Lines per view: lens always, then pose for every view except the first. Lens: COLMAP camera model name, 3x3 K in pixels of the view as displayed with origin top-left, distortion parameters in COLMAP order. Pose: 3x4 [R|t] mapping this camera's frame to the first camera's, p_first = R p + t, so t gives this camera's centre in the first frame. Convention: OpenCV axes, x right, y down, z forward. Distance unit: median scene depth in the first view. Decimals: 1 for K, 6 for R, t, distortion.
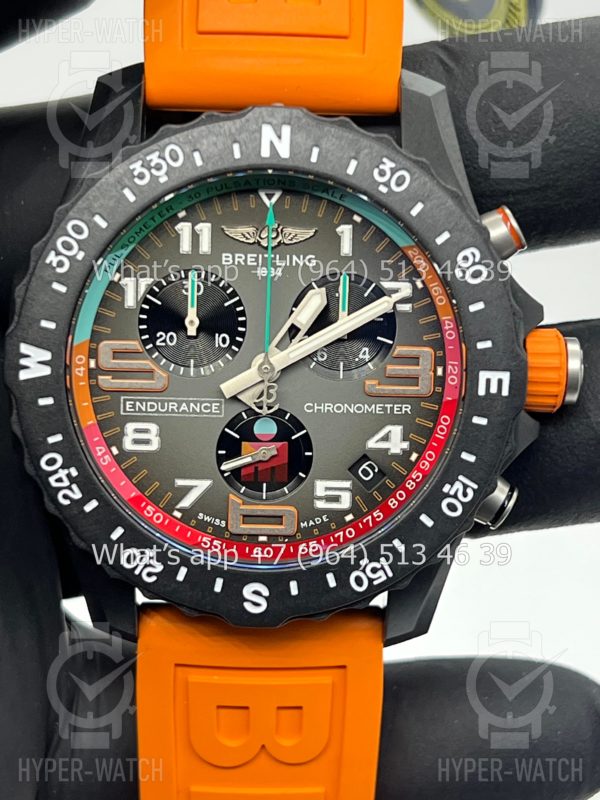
lens RADIAL K [[1819.4, 0, 300.8], [0, 1819.4, 405.9], [0, 0, 1]] dist [0.042590, 0.000000]
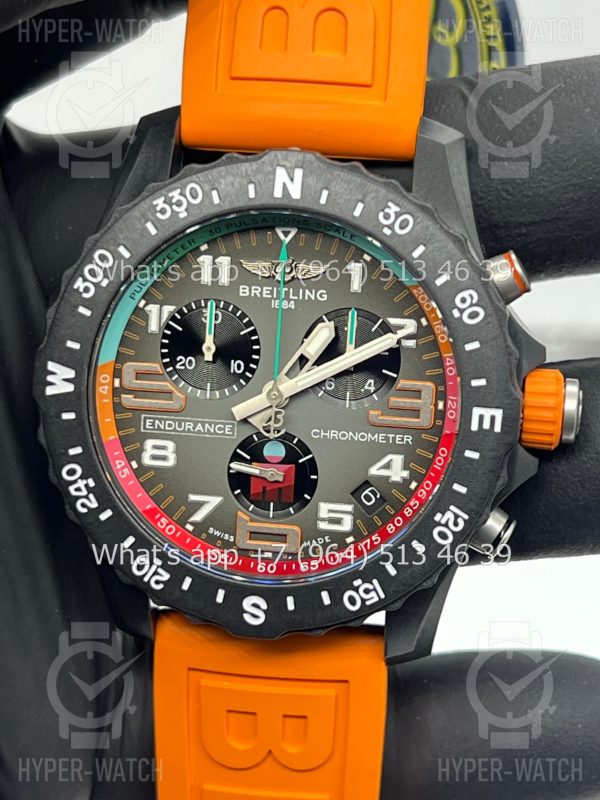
lens RADIAL K [[1819.4, 0, 299.4], [0, 1819.4, 394.4], [0, 0, 1]] dist [0.042590, 0.000000]
pose [[0.991519, 0.047286, -0.121057, 0.123594], [-0.048707, 0.998774, -0.008804, -0.012240], [0.120492, 0.014625, 0.992607, -0.053909]]
